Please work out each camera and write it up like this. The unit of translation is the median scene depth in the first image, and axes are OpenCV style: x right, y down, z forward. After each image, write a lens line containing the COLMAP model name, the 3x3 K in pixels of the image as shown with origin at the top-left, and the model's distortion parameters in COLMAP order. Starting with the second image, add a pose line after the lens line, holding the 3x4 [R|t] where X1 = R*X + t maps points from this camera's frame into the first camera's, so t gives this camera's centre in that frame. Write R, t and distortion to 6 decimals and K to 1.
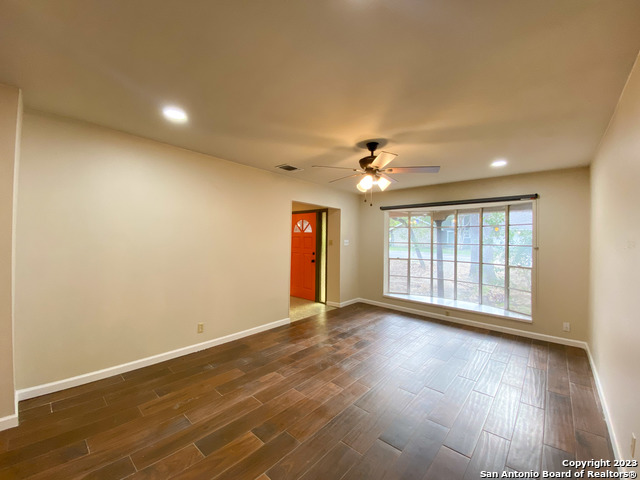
lens RADIAL K [[256.6, 0, 319.6], [0, 256.6, 238.4], [0, 0, 1]] dist [0.030160, -0.023932]
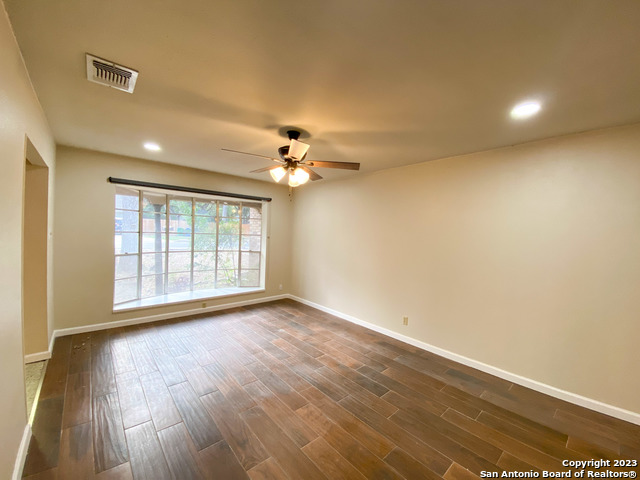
lens RADIAL K [[256.6, 0, 319.6], [0, 256.6, 238.4], [0, 0, 1]] dist [0.030160, -0.023932]
pose [[0.114142, -0.037661, 0.992750, -0.505696], [-0.039767, 0.998307, 0.042444, -0.025301], [-0.992668, -0.044323, 0.112451, 0.569230]]
